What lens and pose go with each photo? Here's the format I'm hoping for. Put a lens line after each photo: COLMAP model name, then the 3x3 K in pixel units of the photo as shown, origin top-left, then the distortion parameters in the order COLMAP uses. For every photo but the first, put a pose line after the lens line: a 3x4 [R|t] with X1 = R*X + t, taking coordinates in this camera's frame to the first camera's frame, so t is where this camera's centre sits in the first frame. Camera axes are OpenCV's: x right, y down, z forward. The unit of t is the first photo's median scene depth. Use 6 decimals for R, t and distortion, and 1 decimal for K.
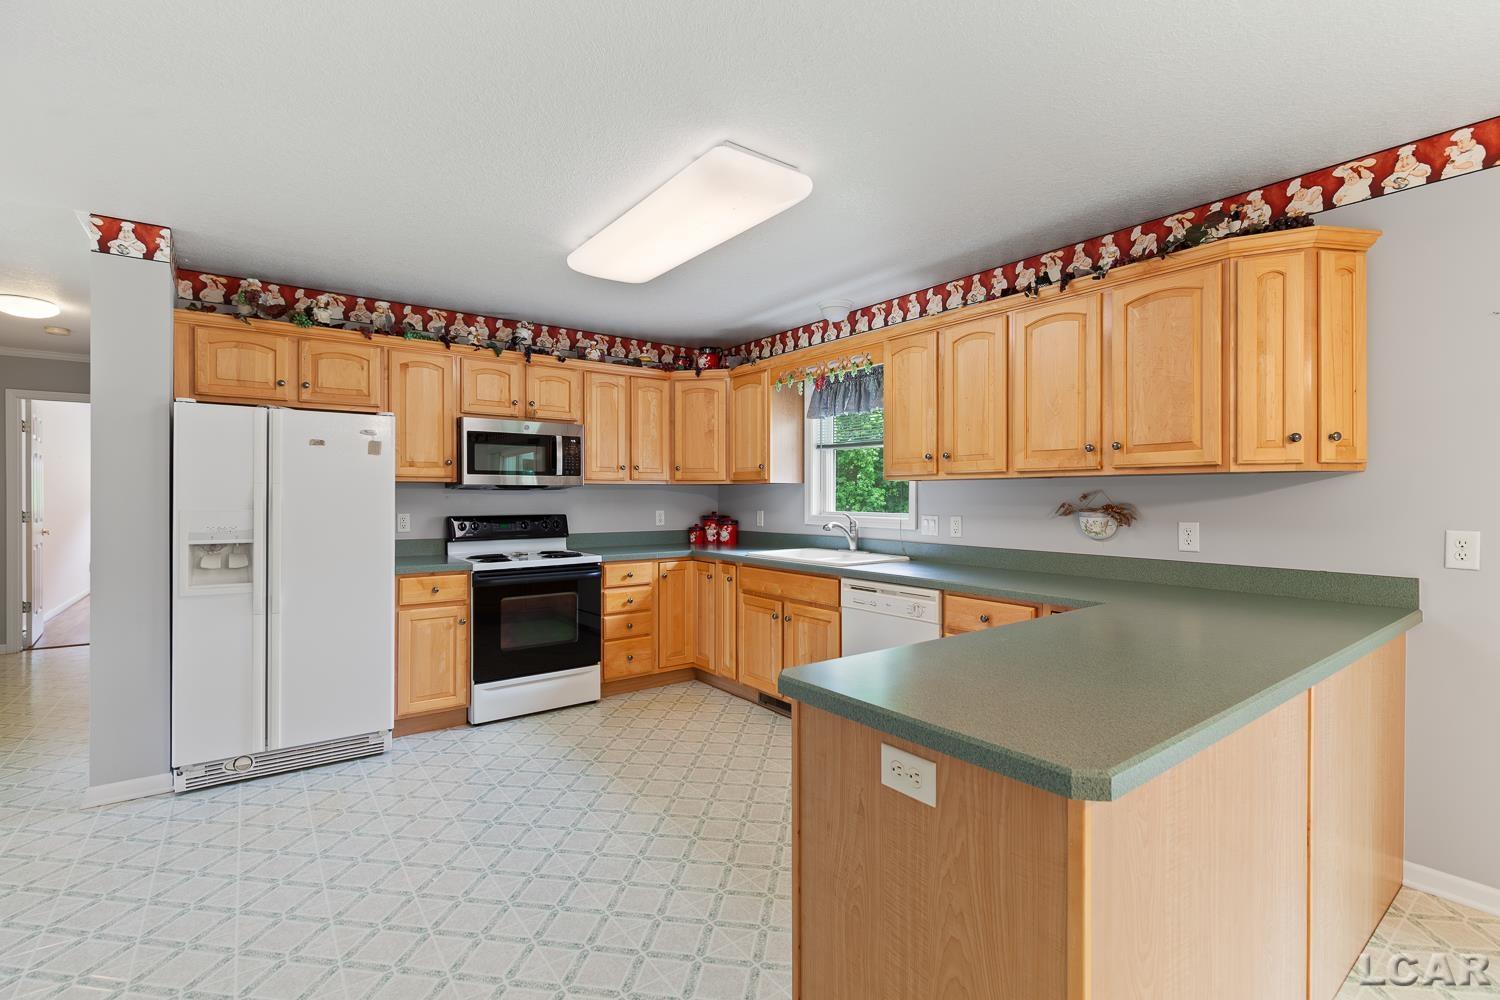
lens RADIAL K [[678.4, 0, 746.6], [0, 678.4, 494.6], [0, 0, 1]] dist [0.001003, 0.000011]
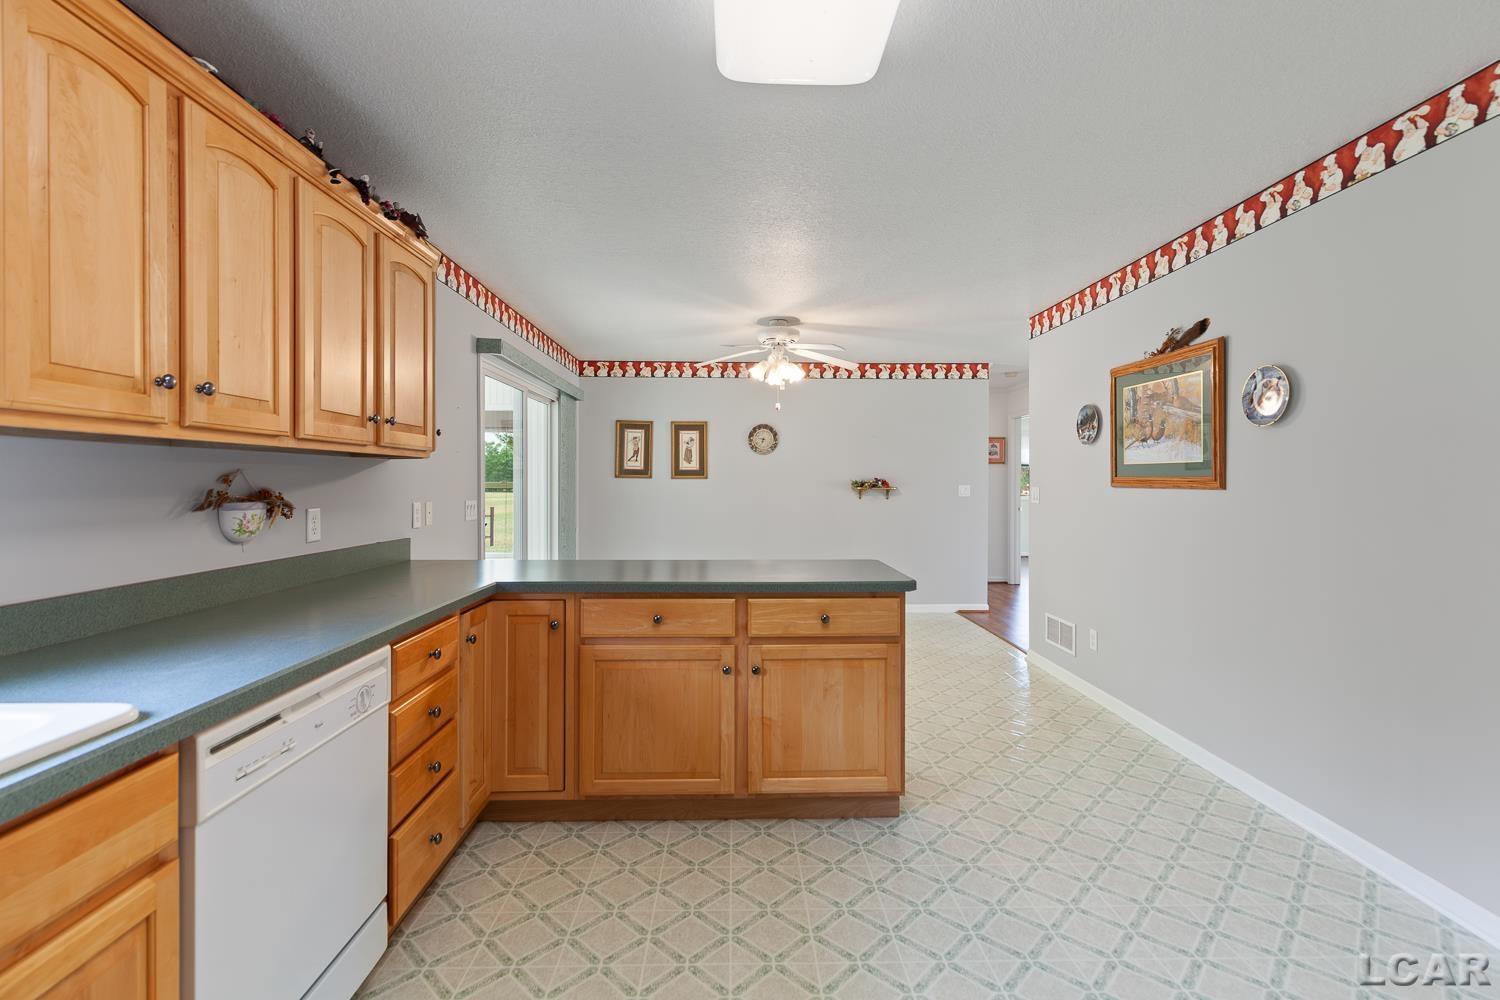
lens RADIAL K [[672.6, 0, 751.4], [0, 672.6, 481.4], [0, 0, 1]] dist [0.000532, -0.000057]
pose [[-0.820481, 0.002046, 0.571670, -0.210134], [0.000003, 0.999994, -0.003575, 0.005404], [-0.571674, -0.002931, -0.820476, 0.935168]]
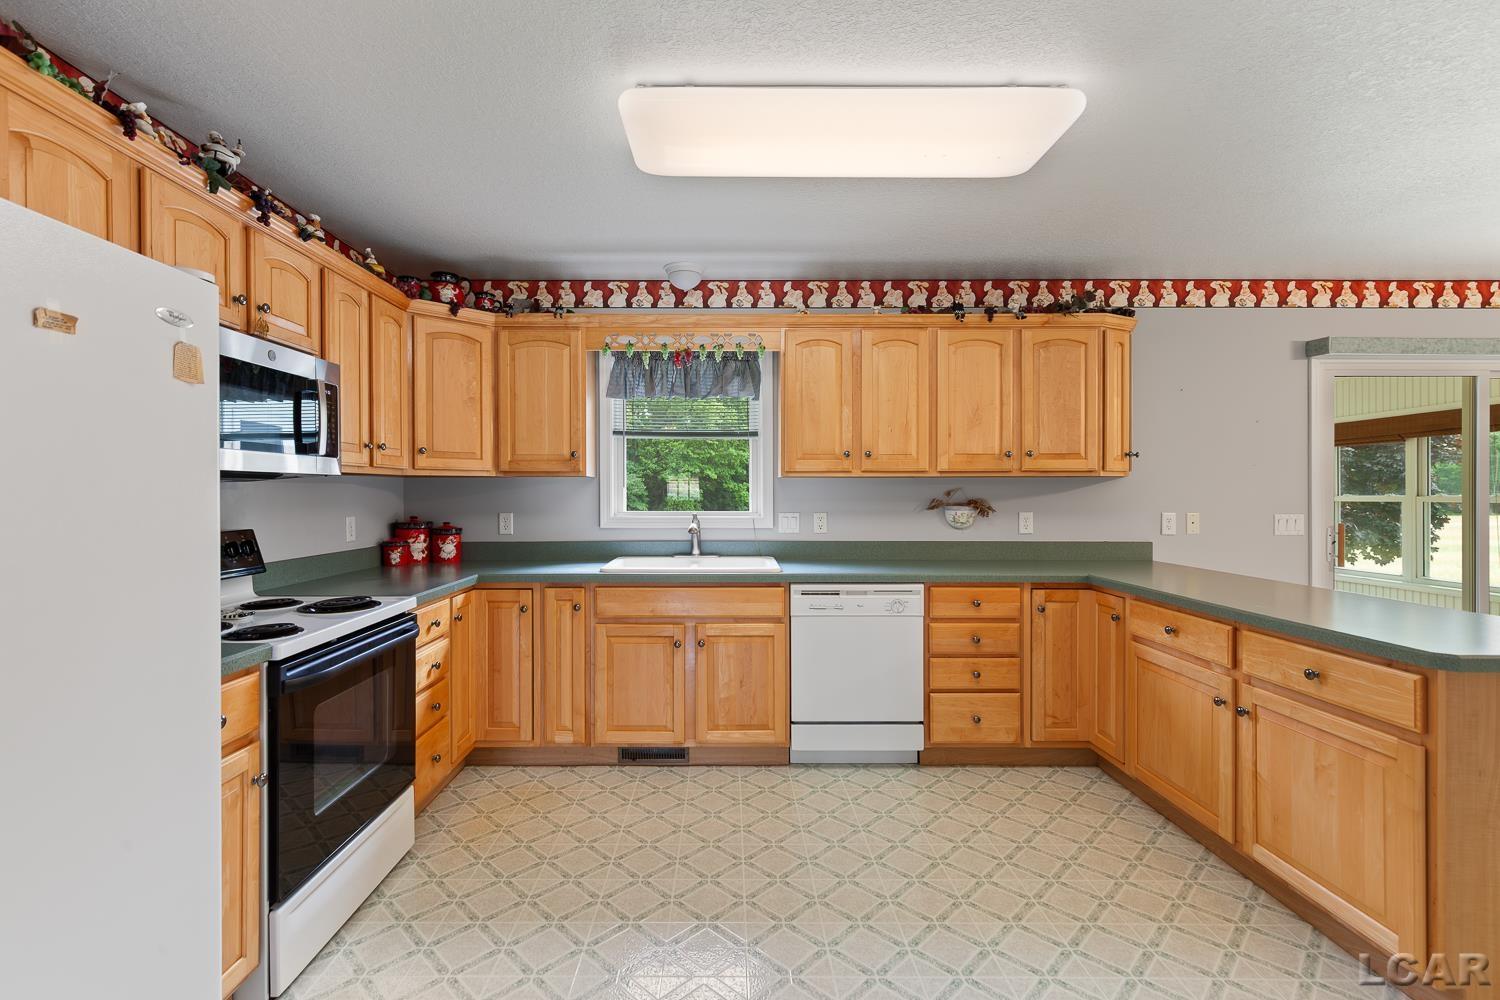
lens RADIAL K [[677.1, 0, 719.6], [0, 677.1, 498.8], [0, 0, 1]] dist [0.010526, -0.010979]
pose [[0.601664, -0.005248, 0.798732, -0.530144], [-0.000561, 0.999975, 0.006993, 0.003028], [-0.798749, -0.004656, 0.601647, 0.454324]]
